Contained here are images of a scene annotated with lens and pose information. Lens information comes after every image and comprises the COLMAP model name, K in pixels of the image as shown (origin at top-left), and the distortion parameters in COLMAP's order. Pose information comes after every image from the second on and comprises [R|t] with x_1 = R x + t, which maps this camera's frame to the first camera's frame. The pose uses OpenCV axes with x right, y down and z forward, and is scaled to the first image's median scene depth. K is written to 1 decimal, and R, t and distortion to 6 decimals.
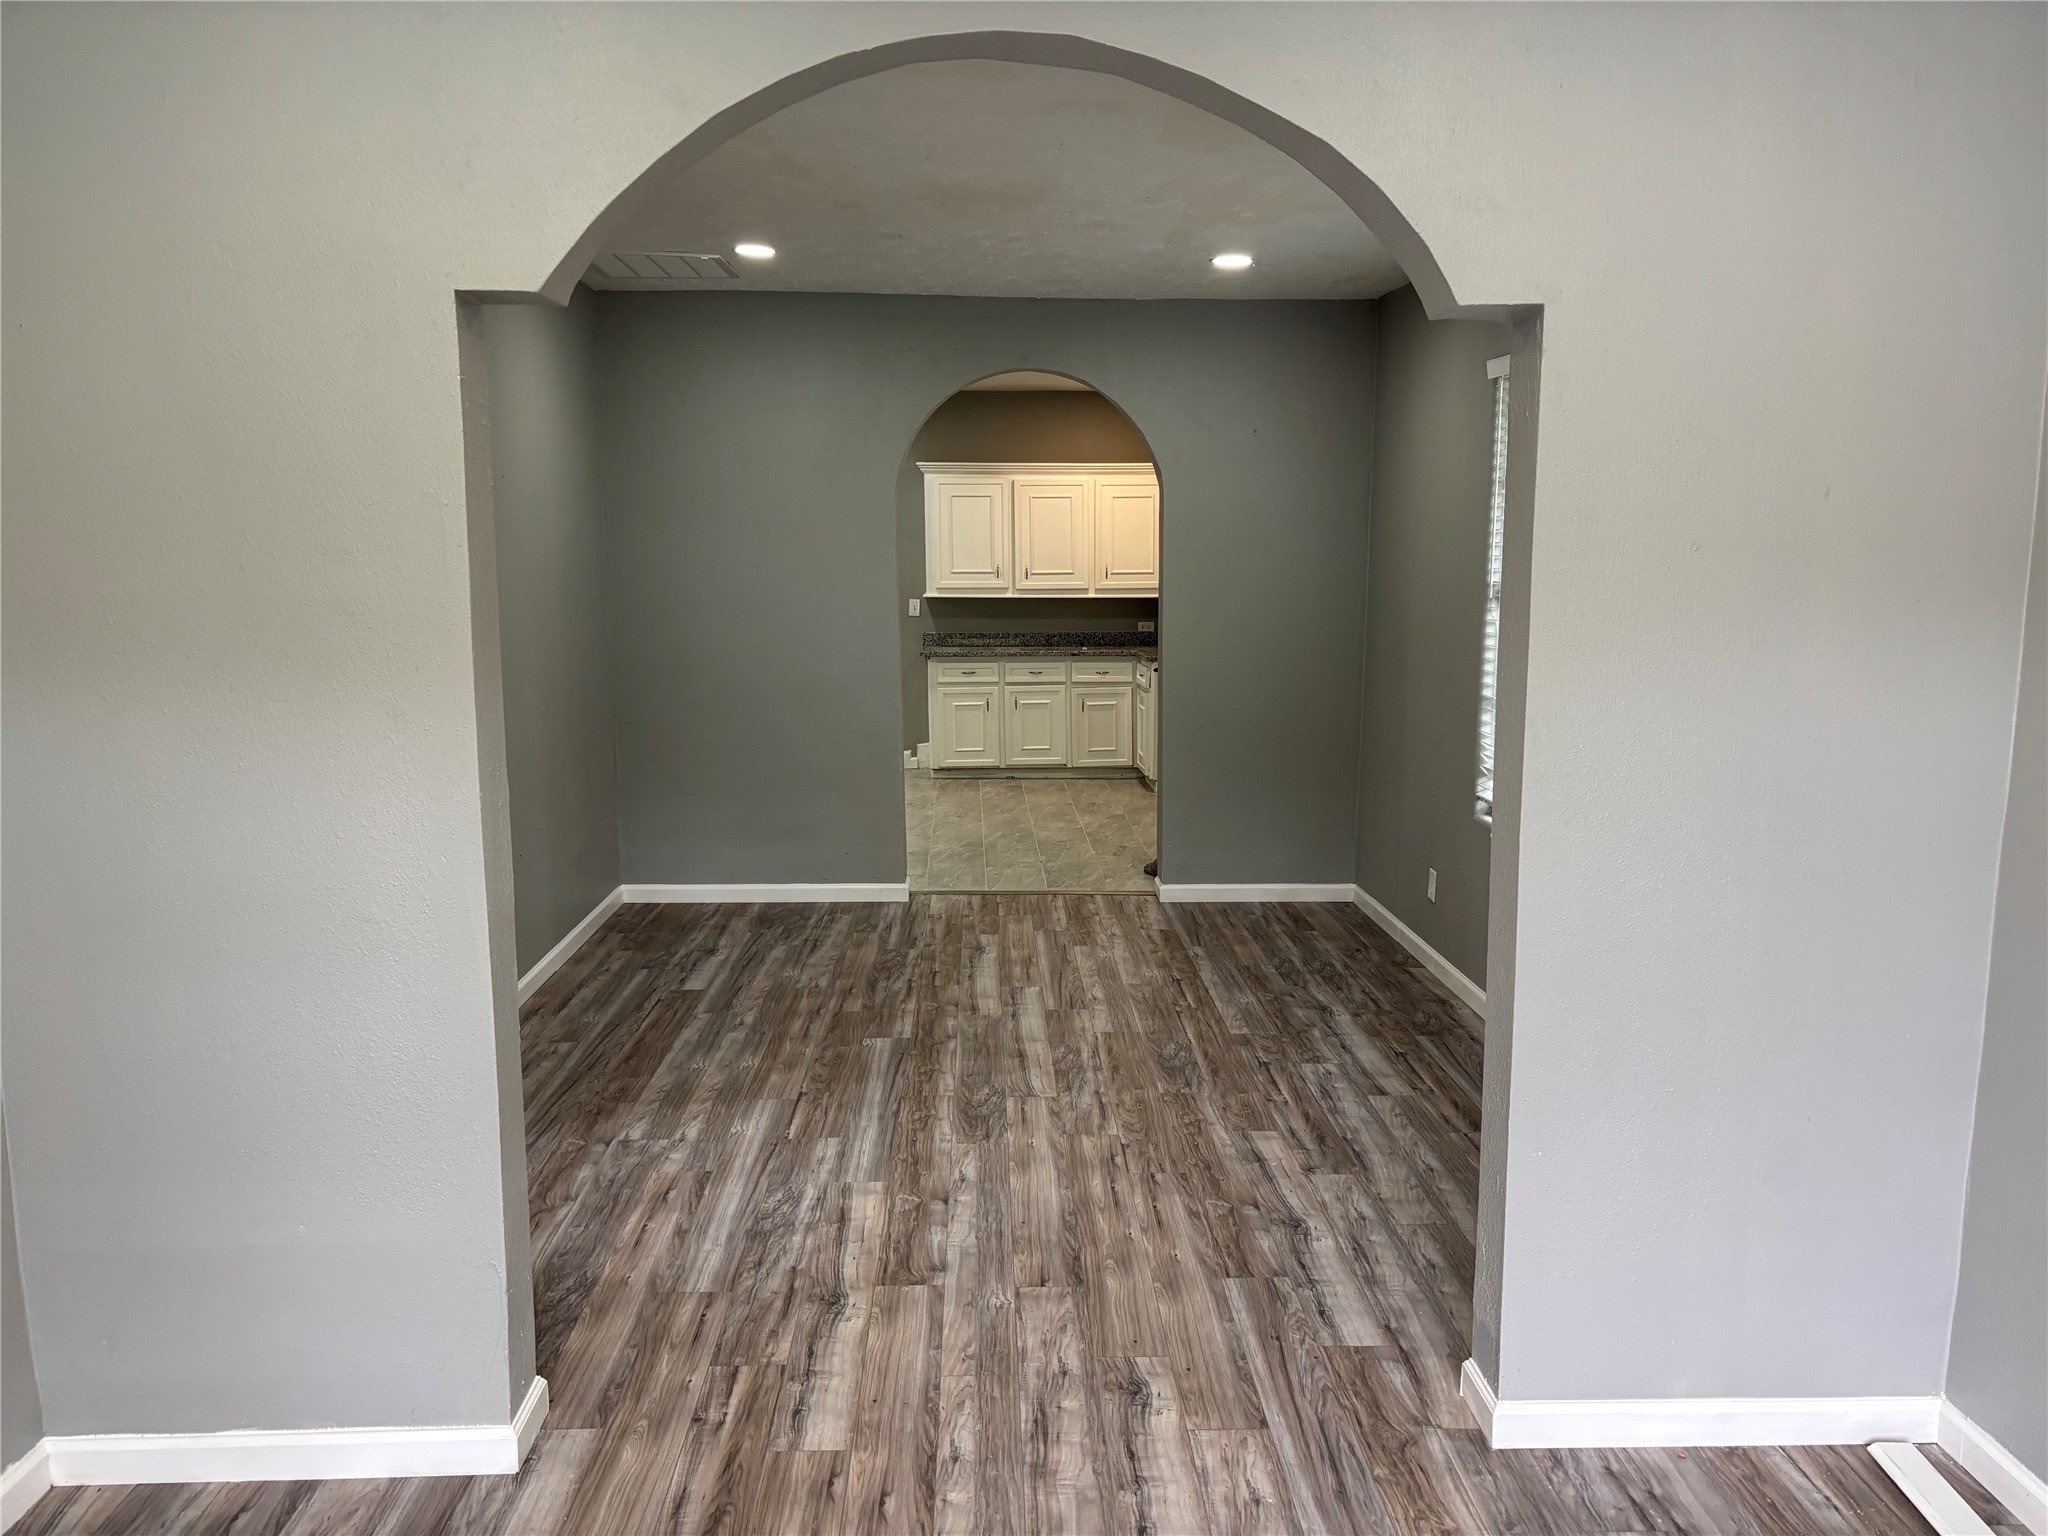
lens RADIAL K [[1546.6, 0, 1027.0], [0, 1546.6, 772.1], [0, 0, 1]] dist [0.050973, -0.000380]
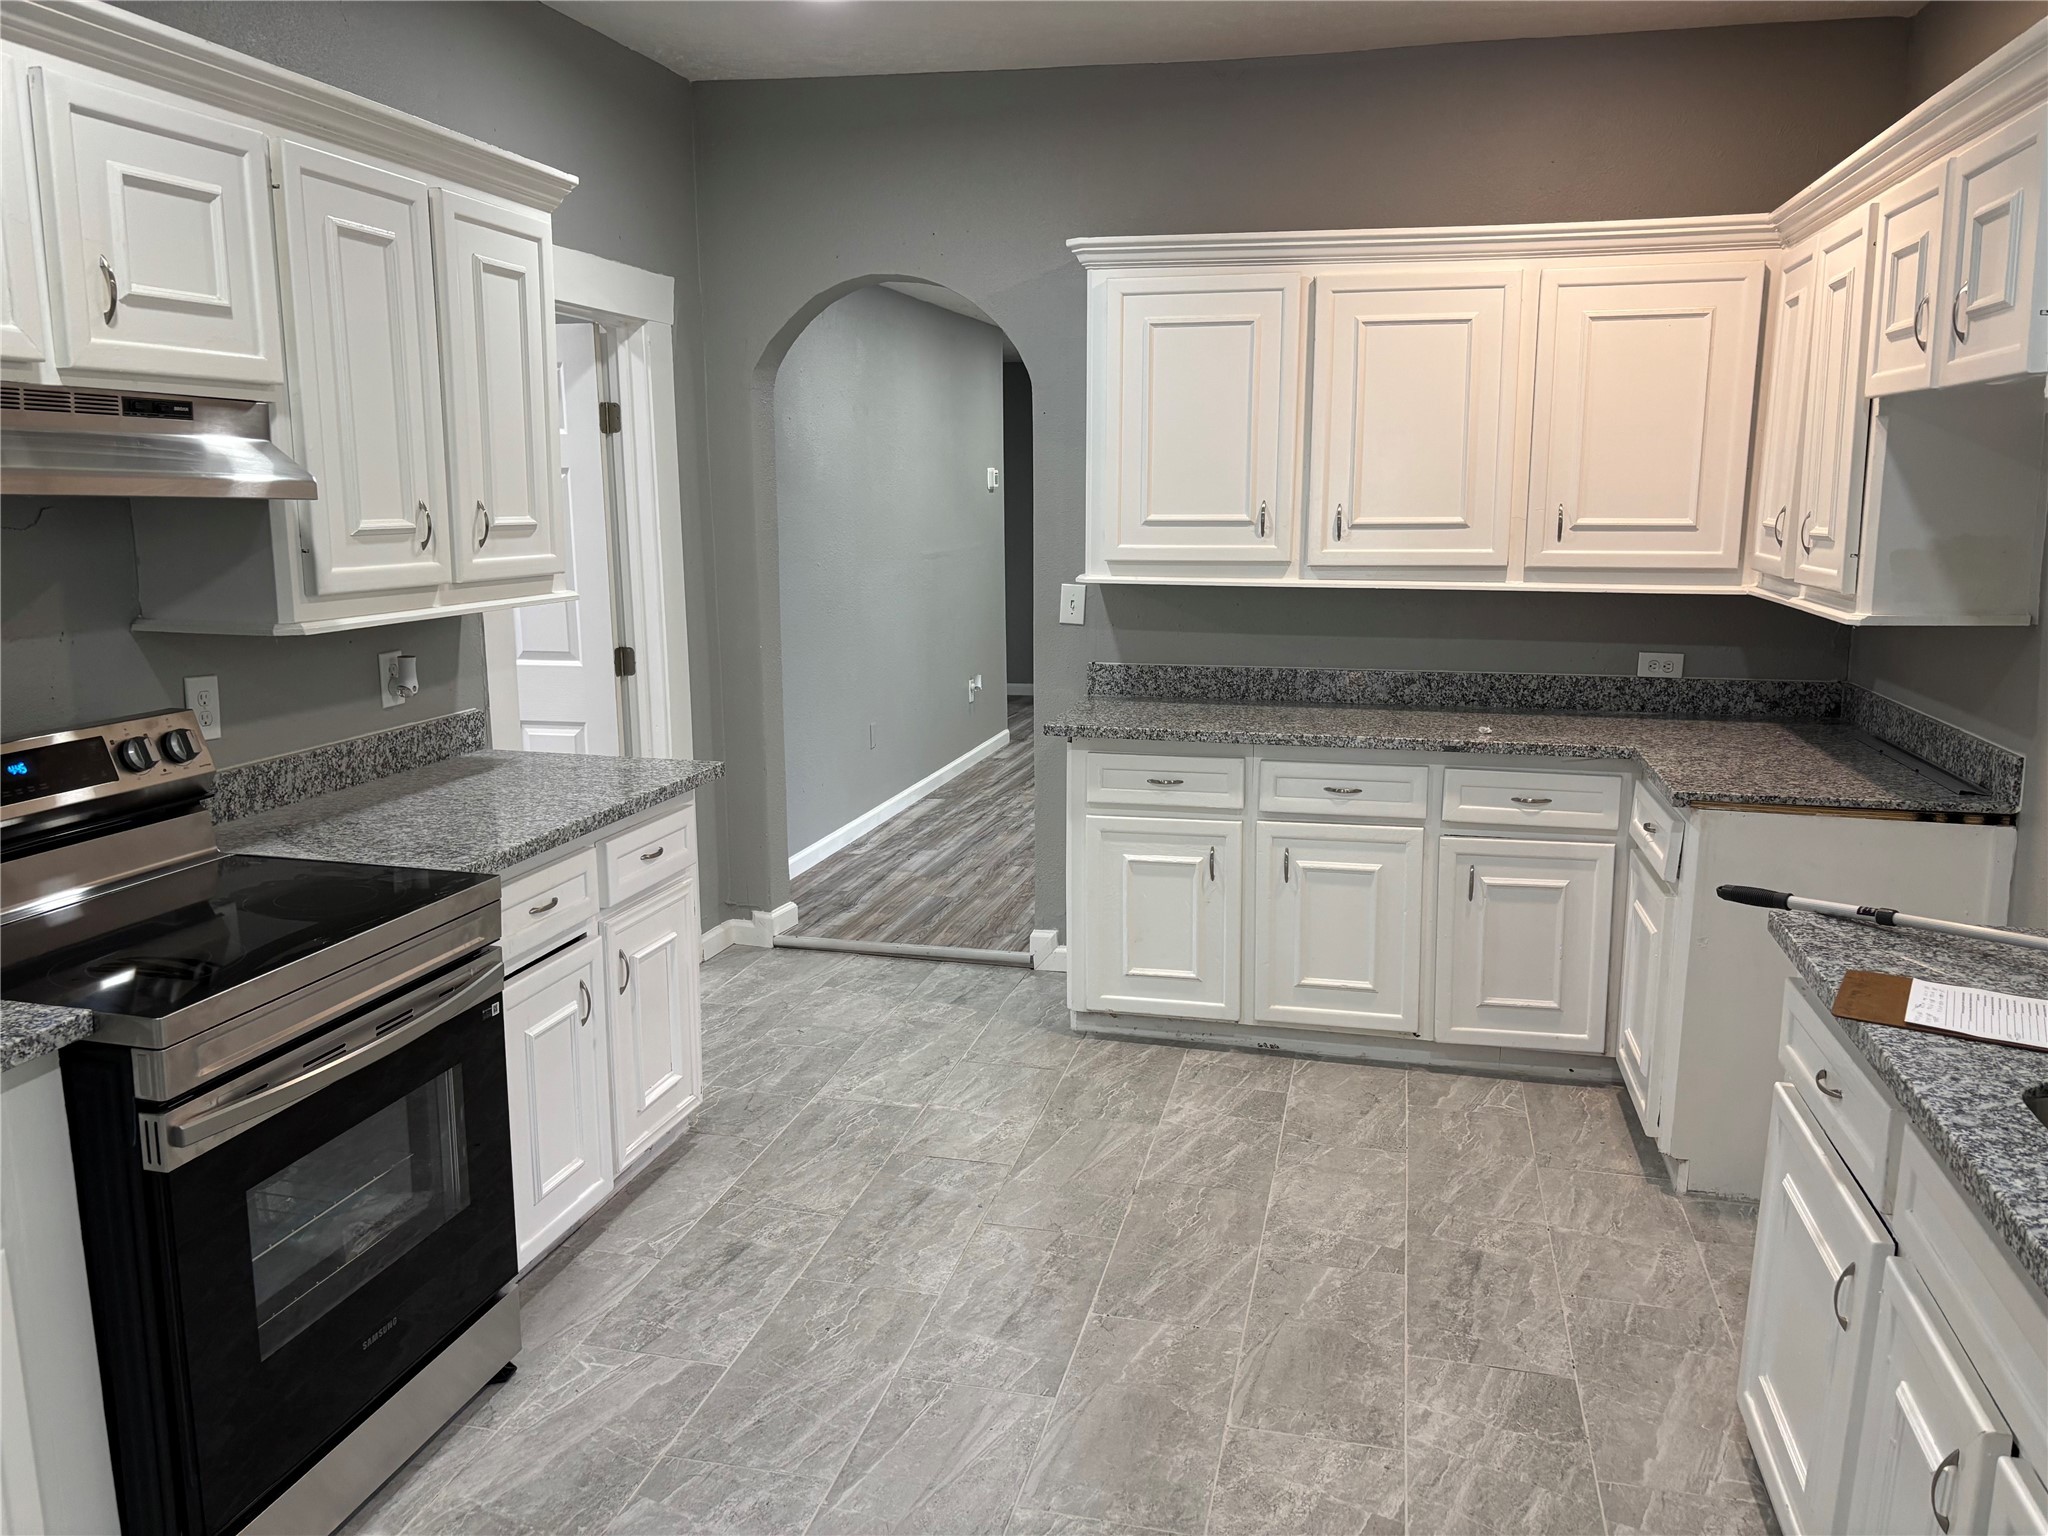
lens RADIAL K [[1546.6, 0, 1016.8], [0, 1546.6, 765.5], [0, 0, 1]] dist [0.050973, -0.000380]
pose [[0.960011, 0.054212, -0.274663, 0.032274], [-0.046904, 0.998350, 0.033110, -0.078105], [0.276005, -0.018904, 0.960970, 0.609130]]
